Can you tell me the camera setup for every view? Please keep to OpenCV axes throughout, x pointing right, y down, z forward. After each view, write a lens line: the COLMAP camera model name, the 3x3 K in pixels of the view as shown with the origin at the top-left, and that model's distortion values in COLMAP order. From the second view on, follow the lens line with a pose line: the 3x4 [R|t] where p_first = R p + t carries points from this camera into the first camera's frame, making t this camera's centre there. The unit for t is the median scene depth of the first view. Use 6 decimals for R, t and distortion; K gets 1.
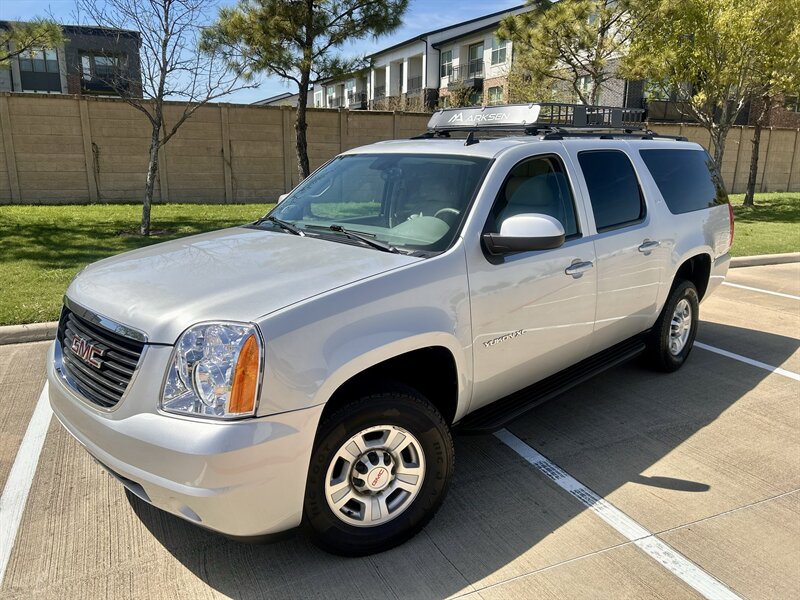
lens RADIAL K [[621.0, 0, 392.7], [0, 621.0, 297.0], [0, 0, 1]] dist [0.055230, -0.065499]
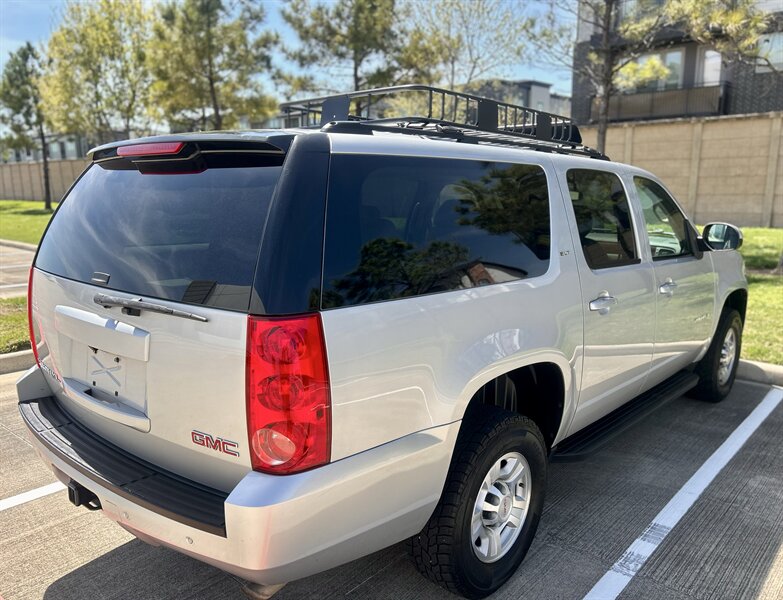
lens RADIAL K [[647.7, 0, 392.5], [0, 647.7, 311.8], [0, 0, 1]] dist [0.033623, -0.033137]
pose [[0.996991, -0.009488, 0.076928, -0.127327], [0.011447, 0.999620, -0.025073, -0.000470], [-0.076661, 0.025878, 0.996721, 0.030236]]
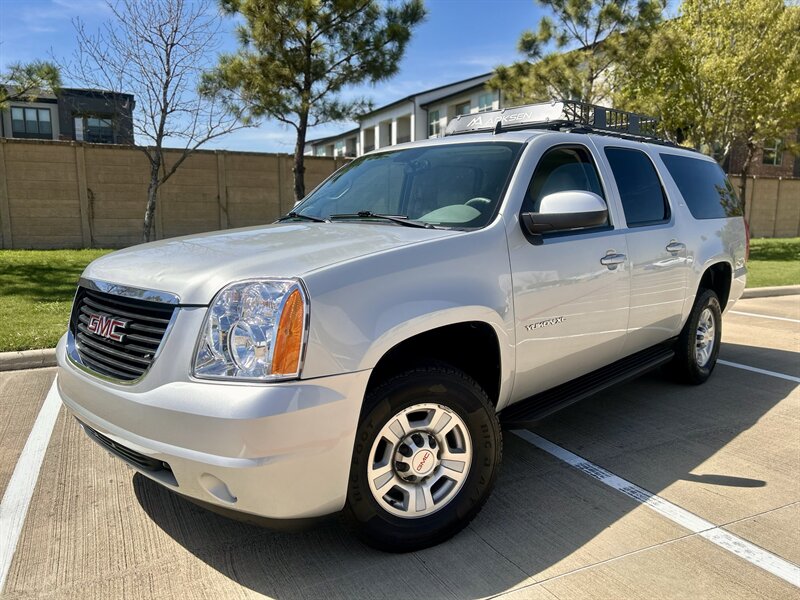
lens RADIAL K [[621.0, 0, 395.5], [0, 621.0, 301.6], [0, 0, 1]] dist [0.055230, -0.065499]
pose [[0.999686, -0.009432, 0.023235, -0.064735], [0.011385, 0.996282, -0.085399, 0.102843], [-0.022343, 0.085636, 0.996076, 0.052292]]
